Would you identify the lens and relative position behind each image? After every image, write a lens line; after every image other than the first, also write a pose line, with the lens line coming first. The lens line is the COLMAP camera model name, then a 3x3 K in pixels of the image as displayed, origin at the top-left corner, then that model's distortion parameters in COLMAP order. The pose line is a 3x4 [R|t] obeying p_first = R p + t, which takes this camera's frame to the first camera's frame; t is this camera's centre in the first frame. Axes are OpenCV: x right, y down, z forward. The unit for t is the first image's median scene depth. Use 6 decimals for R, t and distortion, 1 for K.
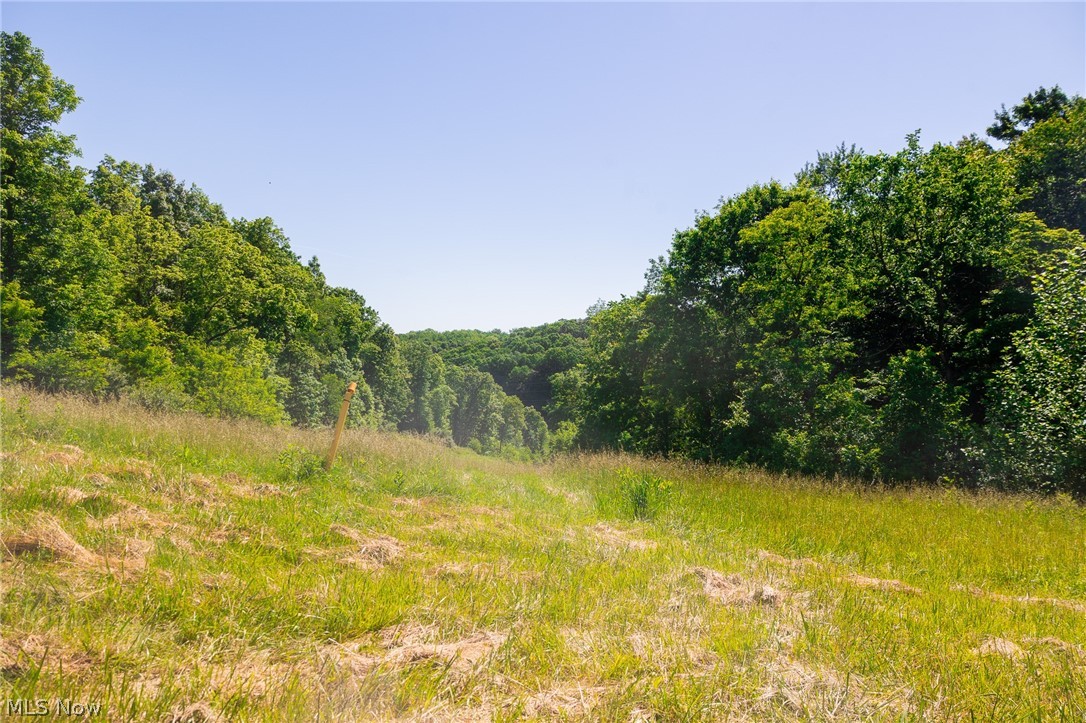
lens RADIAL K [[723.3, 0, 529.4], [0, 723.3, 362.5], [0, 0, 1]] dist [0.007363, 0.001593]
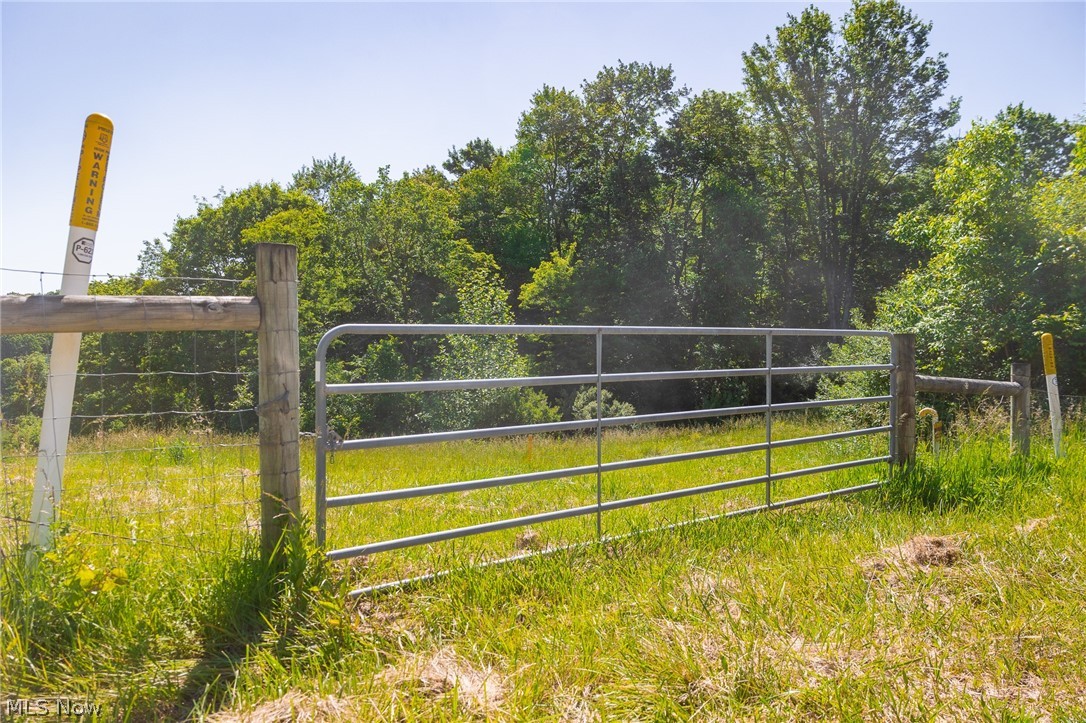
lens RADIAL K [[723.3, 0, 529.4], [0, 723.3, 362.5], [0, 0, 1]] dist [0.007363, 0.001593]
pose [[0.786000, -0.009597, 0.618152, -0.041877], [-0.003638, 0.999790, 0.020148, -0.002480], [-0.618216, -0.018086, 0.785800, -0.113938]]
